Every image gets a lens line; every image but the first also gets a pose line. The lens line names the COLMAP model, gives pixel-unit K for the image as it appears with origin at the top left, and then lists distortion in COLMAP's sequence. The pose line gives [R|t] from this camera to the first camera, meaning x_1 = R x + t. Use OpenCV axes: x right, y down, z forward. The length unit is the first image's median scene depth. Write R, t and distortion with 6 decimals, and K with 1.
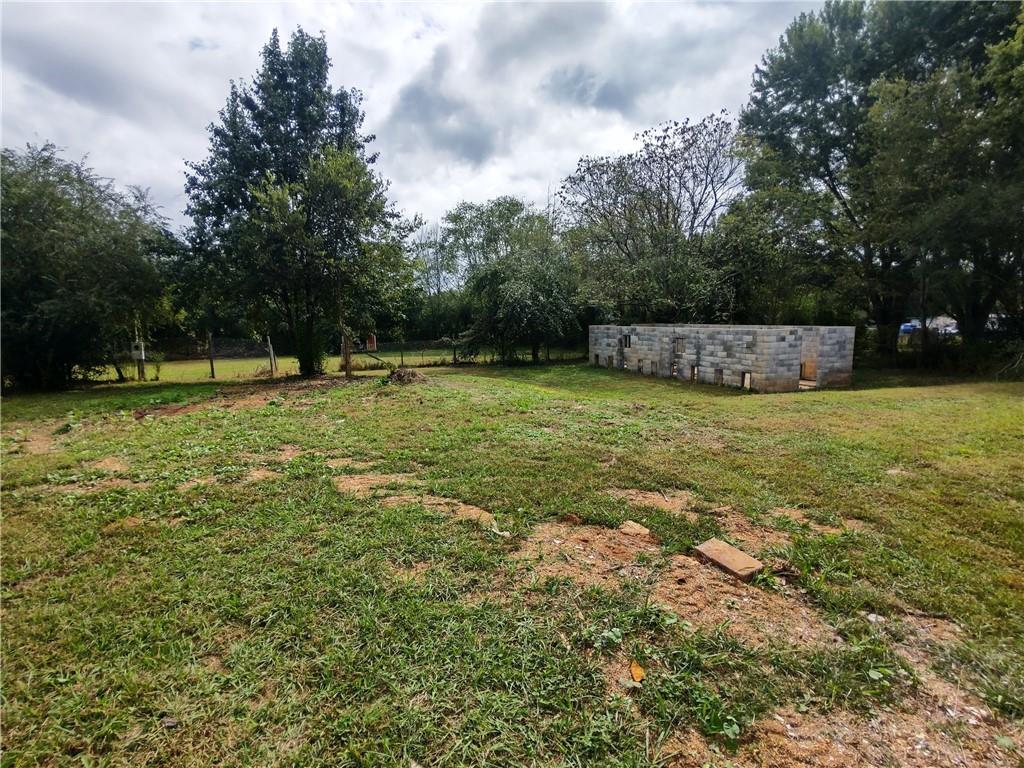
lens RADIAL K [[505.0, 0, 512.1], [0, 505.0, 384.2], [0, 0, 1]] dist [0.006164, -0.012451]
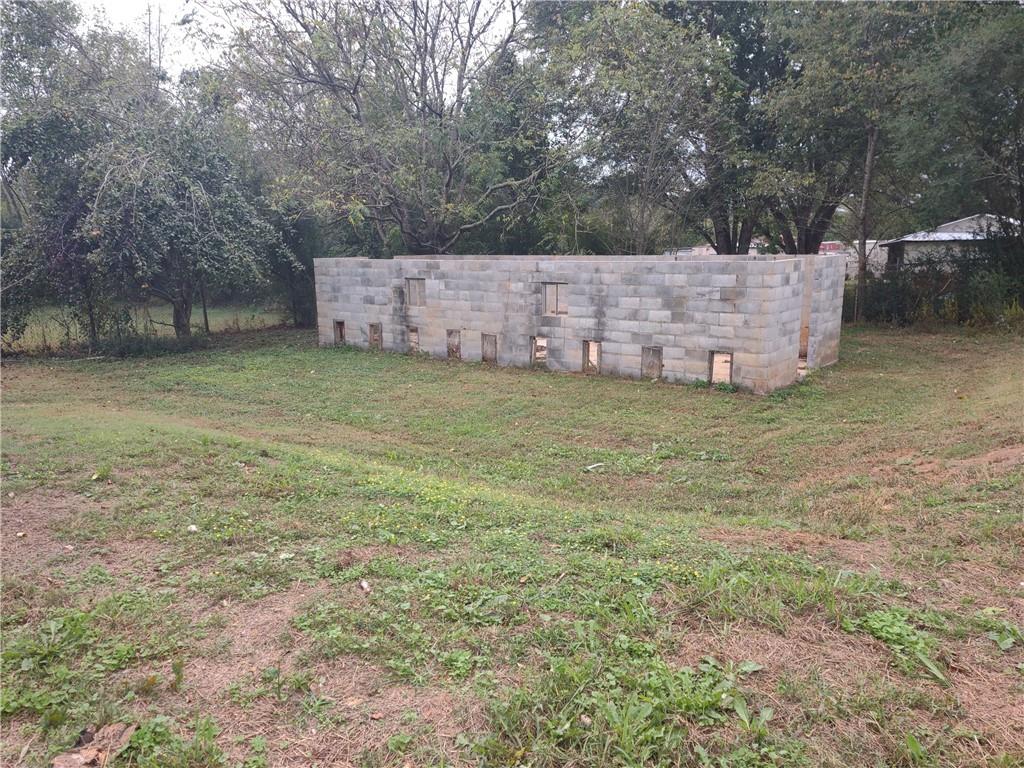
lens RADIAL K [[812.9, 0, 511.8], [0, 812.9, 385.2], [0, 0, 1]] dist [0.081019, 0.001956]
pose [[0.877757, -0.062201, 0.475052, -0.070347], [0.051298, 0.998038, 0.035896, -0.025674], [-0.476353, -0.007139, 0.879225, 0.357980]]
